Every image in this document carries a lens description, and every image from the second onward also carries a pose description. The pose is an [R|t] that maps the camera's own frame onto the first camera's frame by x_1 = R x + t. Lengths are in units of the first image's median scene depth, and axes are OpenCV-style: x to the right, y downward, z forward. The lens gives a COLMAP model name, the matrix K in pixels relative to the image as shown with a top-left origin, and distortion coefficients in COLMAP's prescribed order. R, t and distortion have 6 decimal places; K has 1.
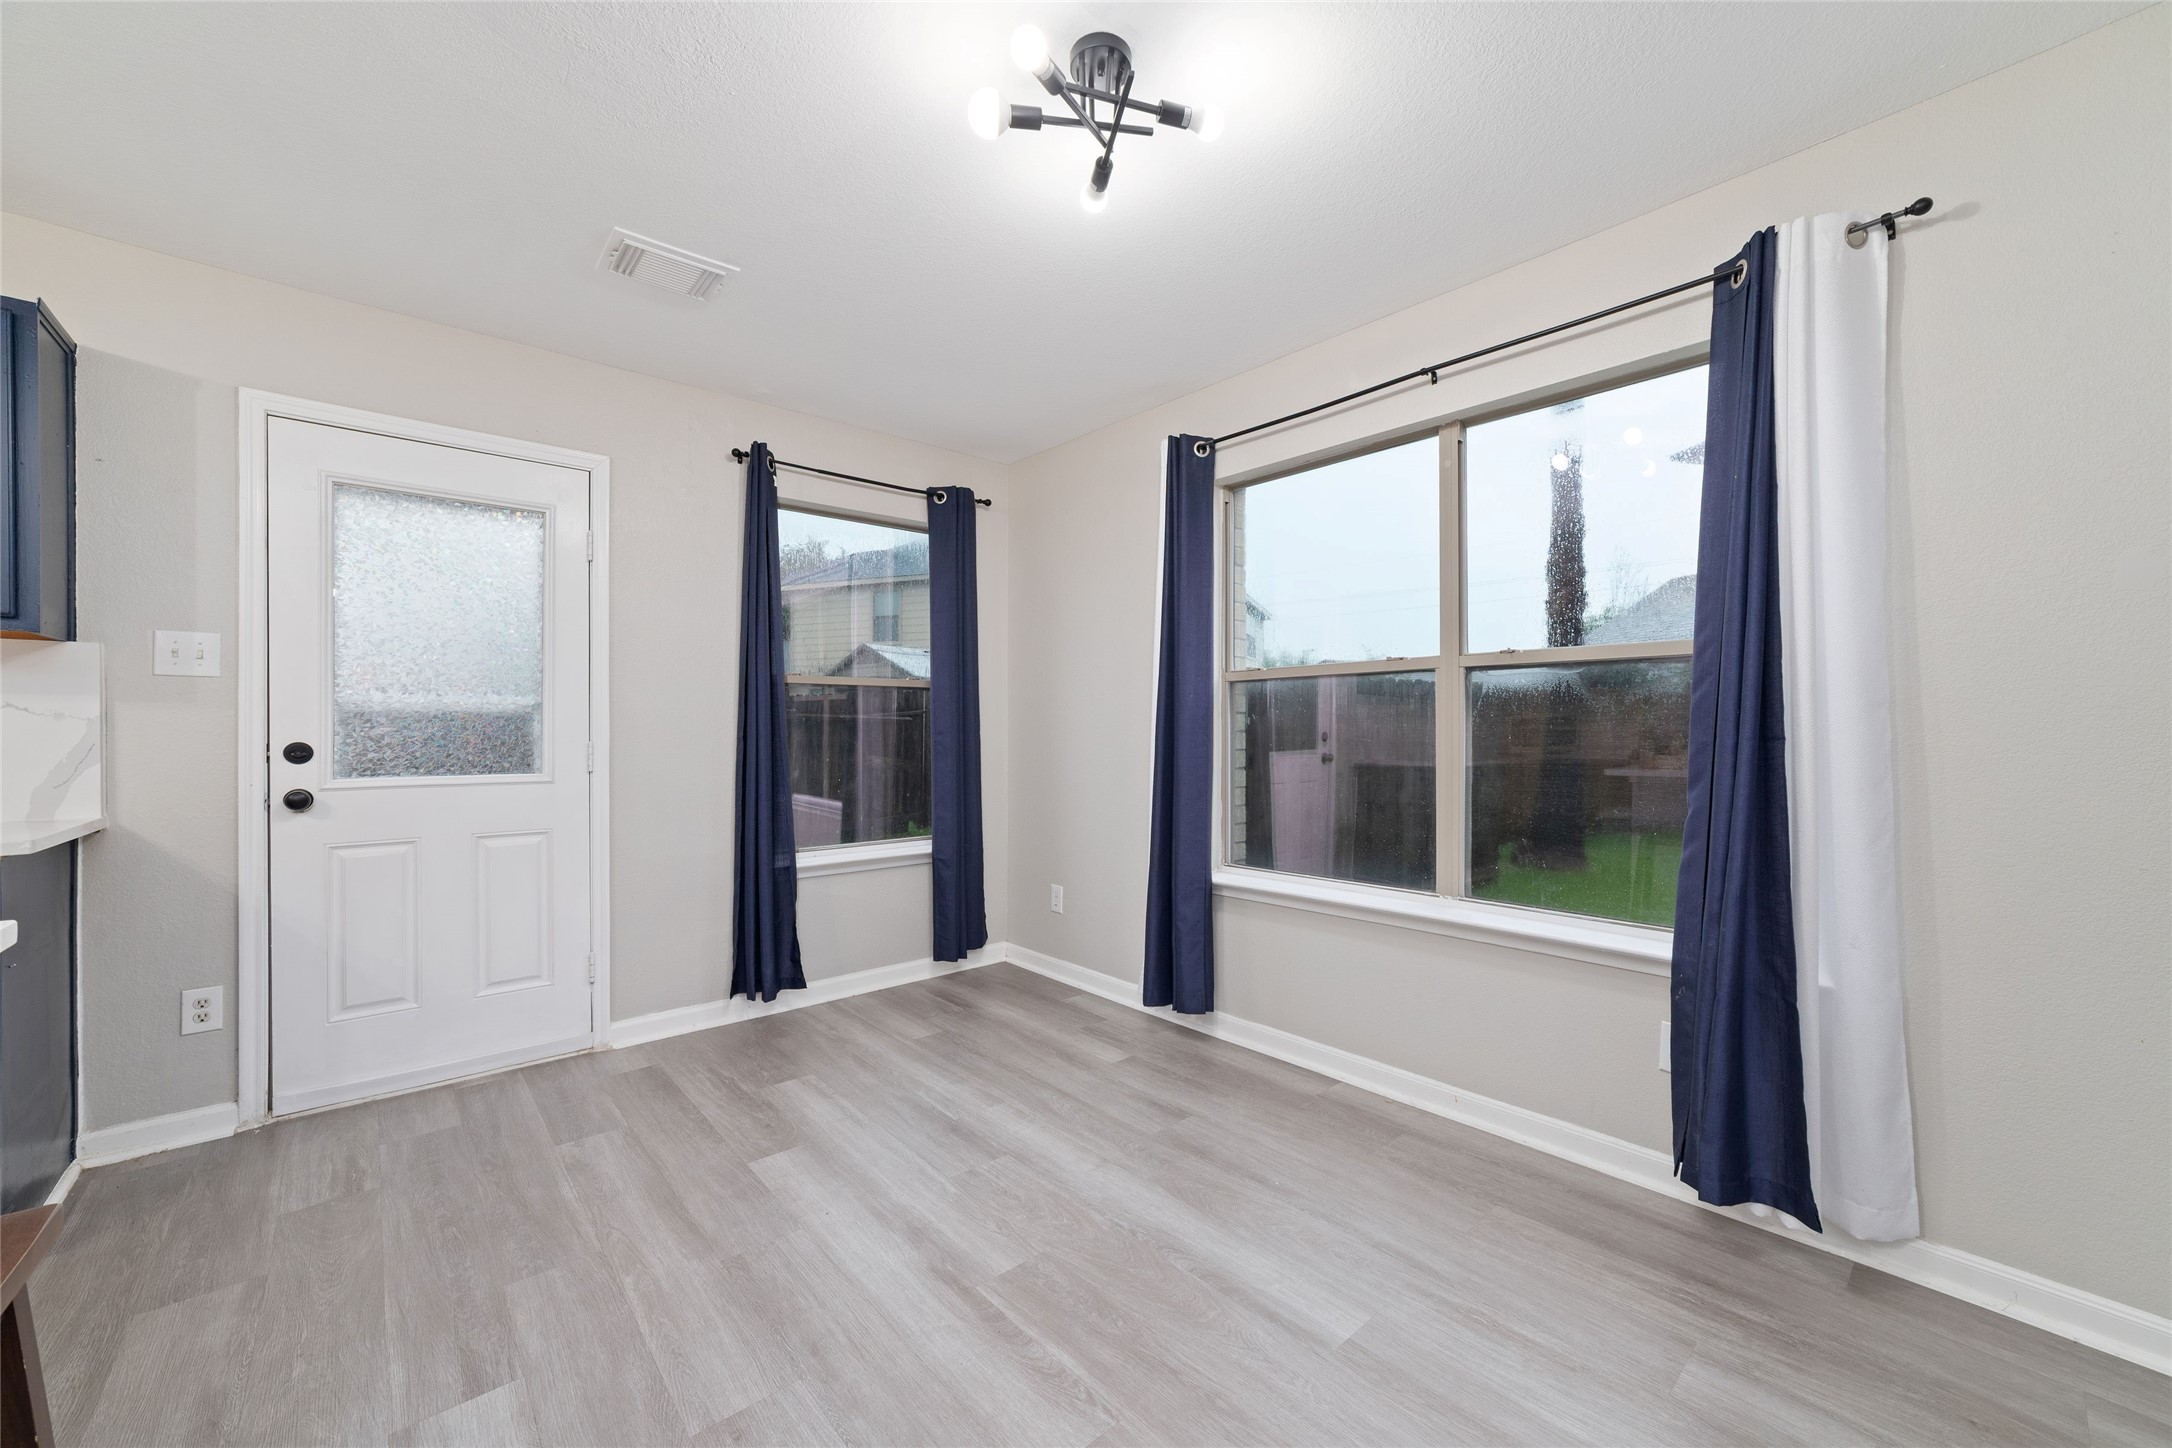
lens RADIAL K [[838.7, 0, 1092.8], [0, 838.7, 721.4], [0, 0, 1]] dist [-0.016477, 0.007567]
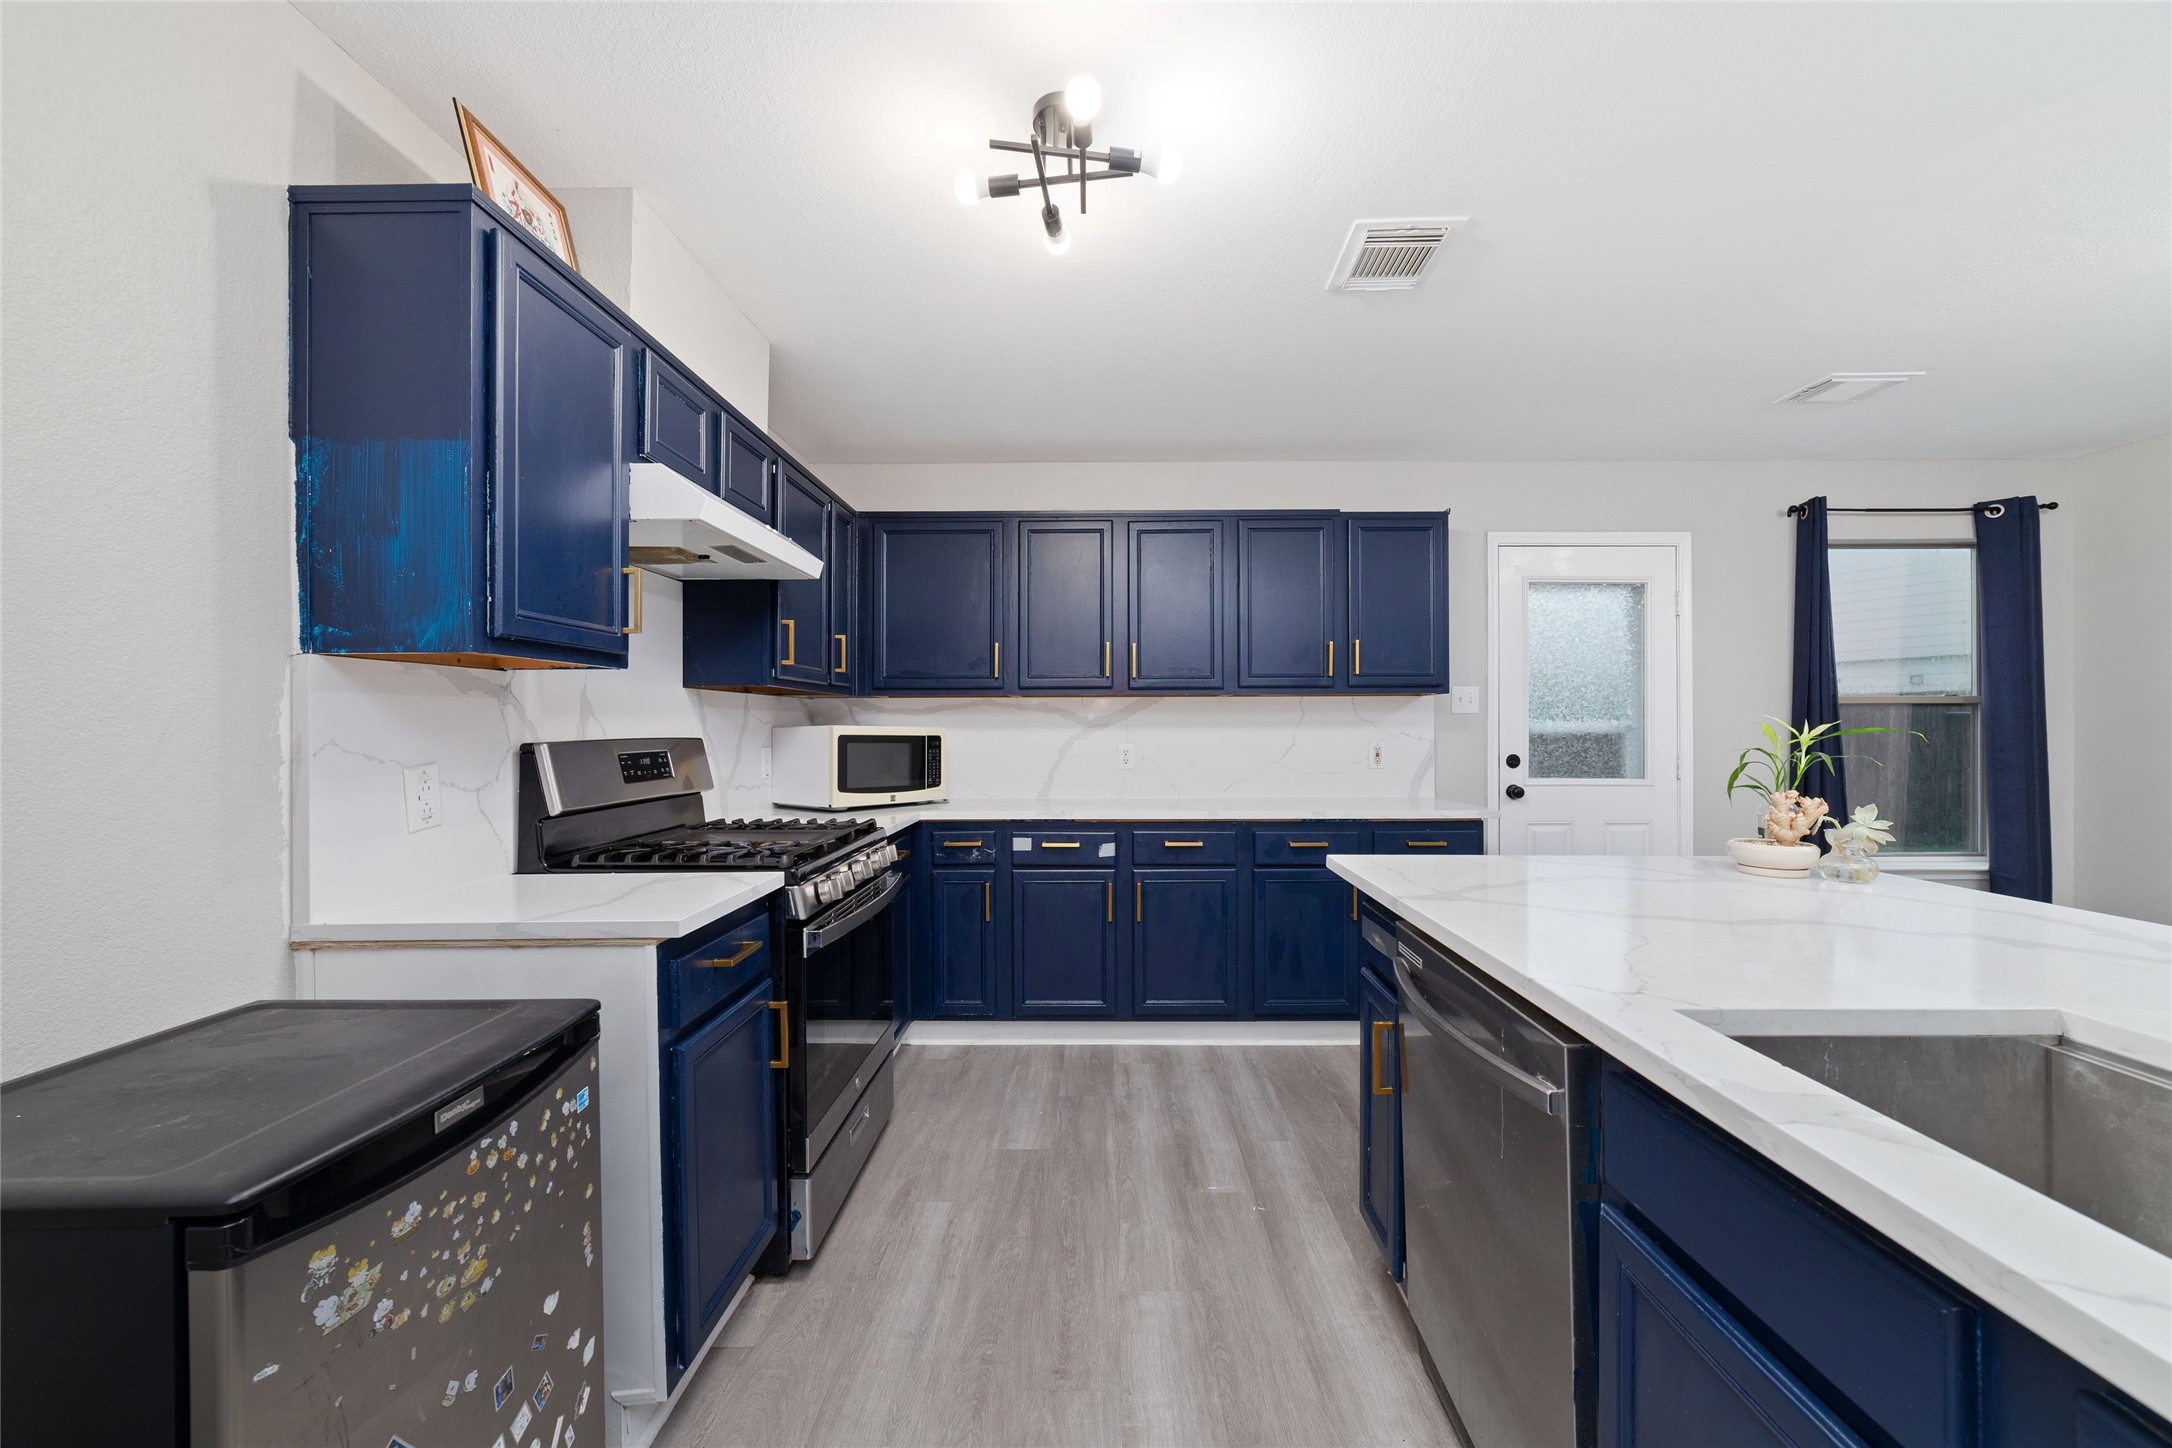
lens RADIAL K [[838.7, 0, 1092.8], [0, 838.7, 721.4], [0, 0, 1]] dist [-0.016477, 0.007567]
pose [[0.747676, -0.005671, -0.664040, -0.434849], [0.004925, 0.999983, -0.002995, -0.030189], [0.664046, -0.001031, 0.747691, -0.574936]]
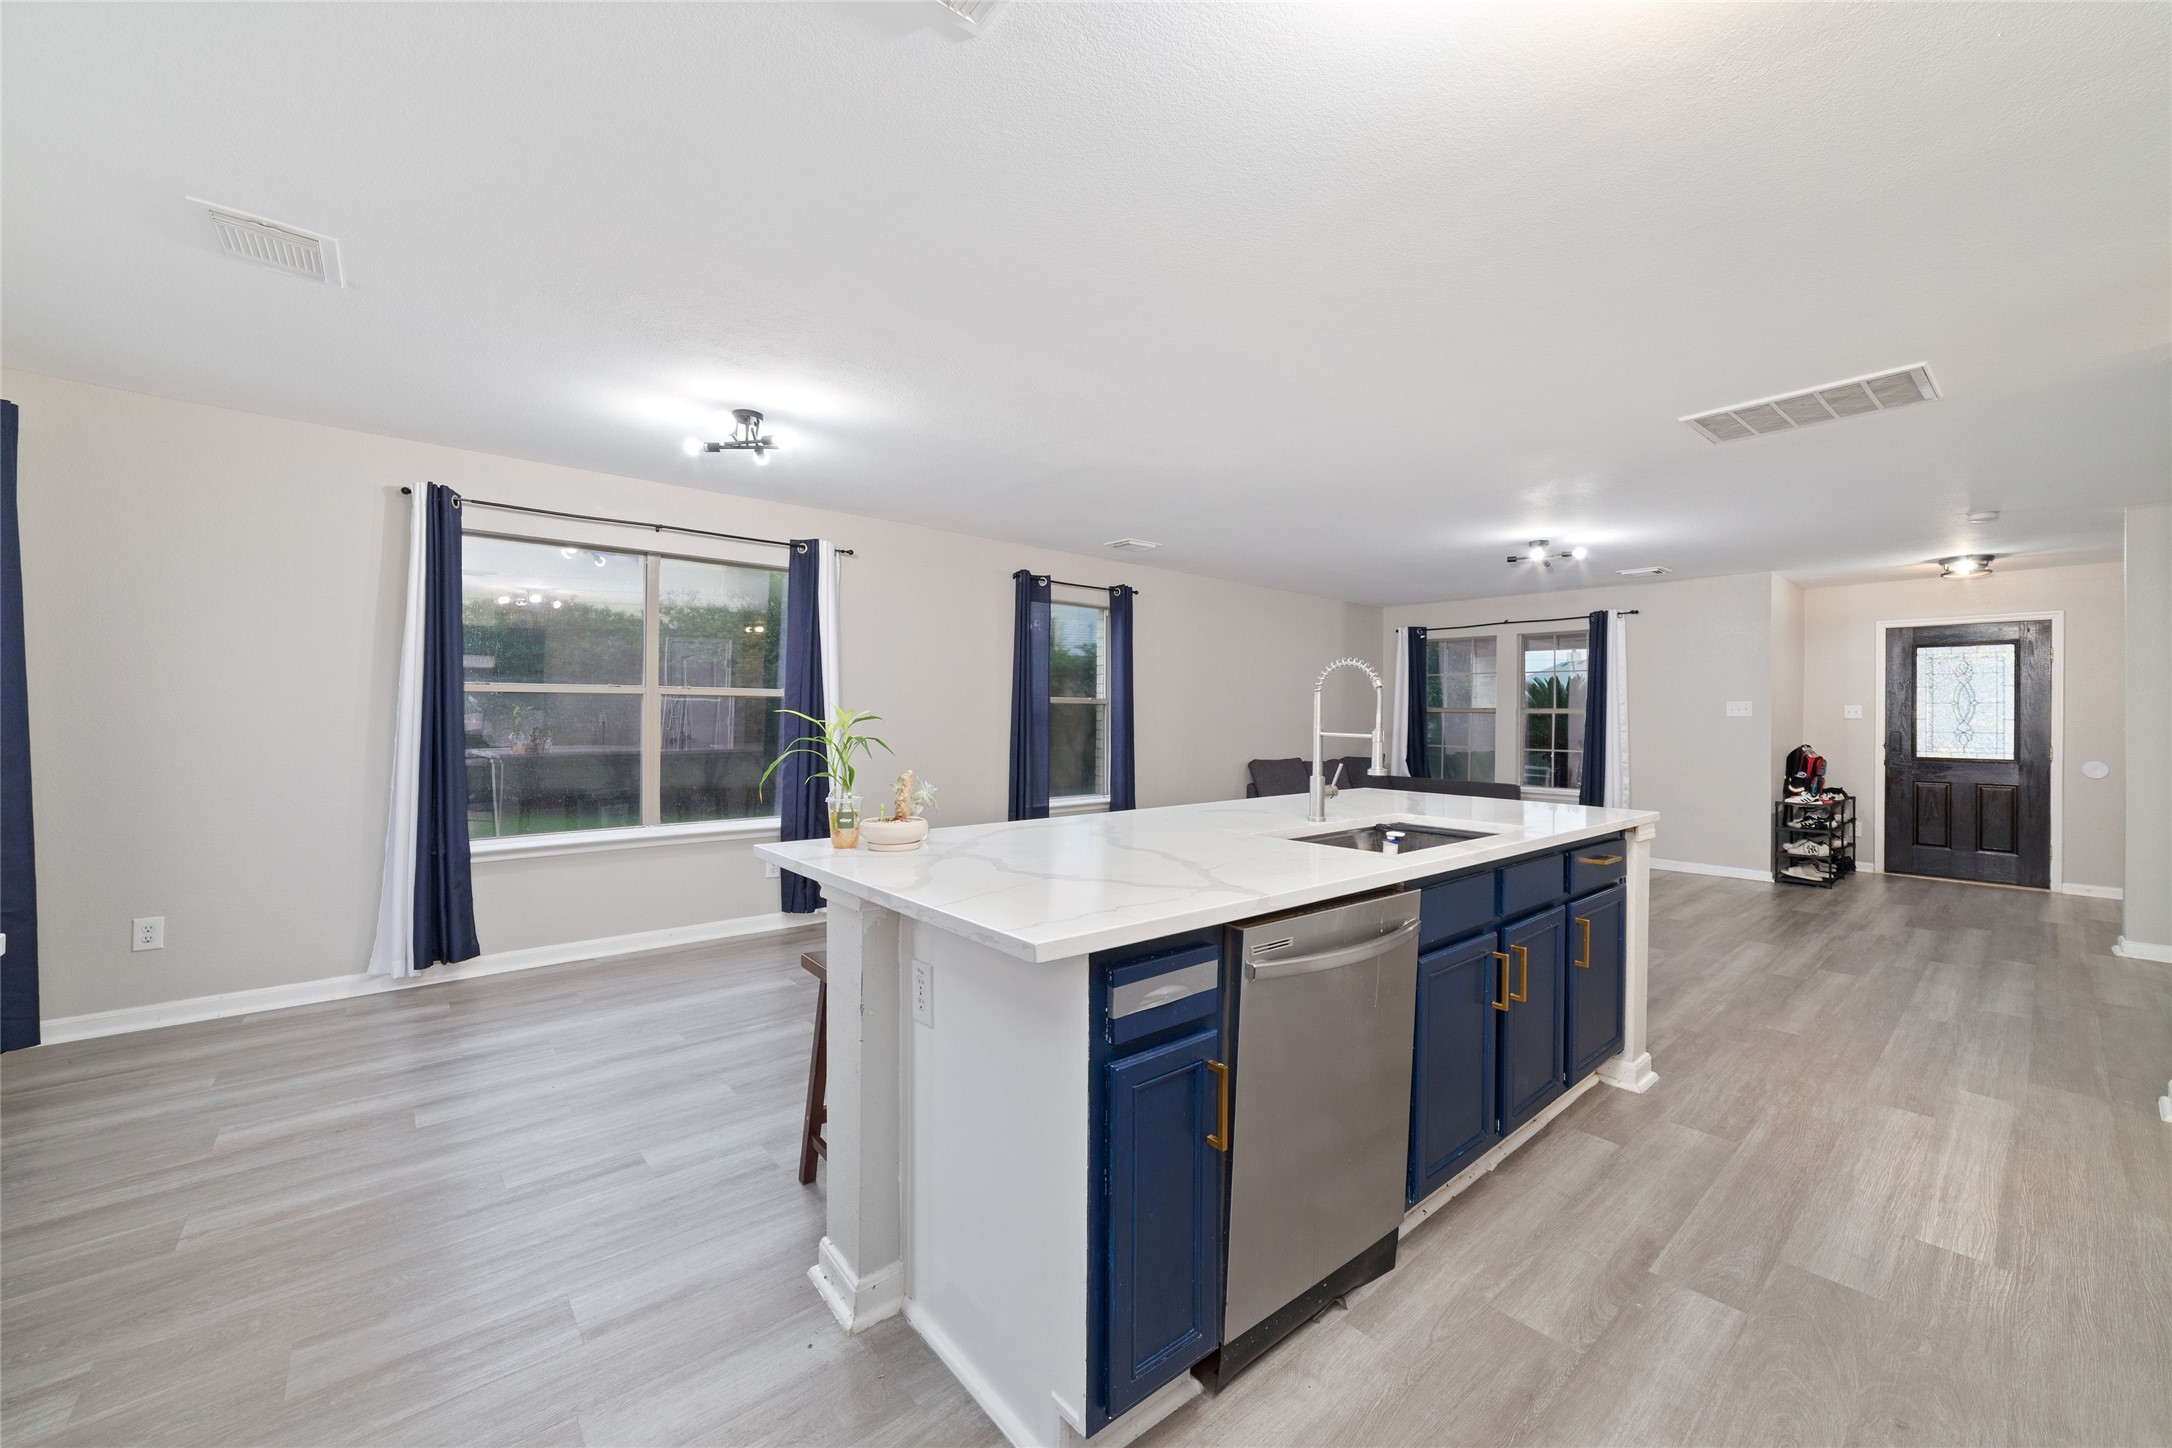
lens RADIAL K [[838.7, 0, 1092.8], [0, 838.7, 721.4], [0, 0, 1]] dist [-0.016477, 0.007567]
pose [[0.009873, -0.007101, 0.999926, -1.165059], [-0.013700, 0.999880, 0.007236, -0.028855], [-0.999857, -0.013771, 0.009775, 0.065750]]
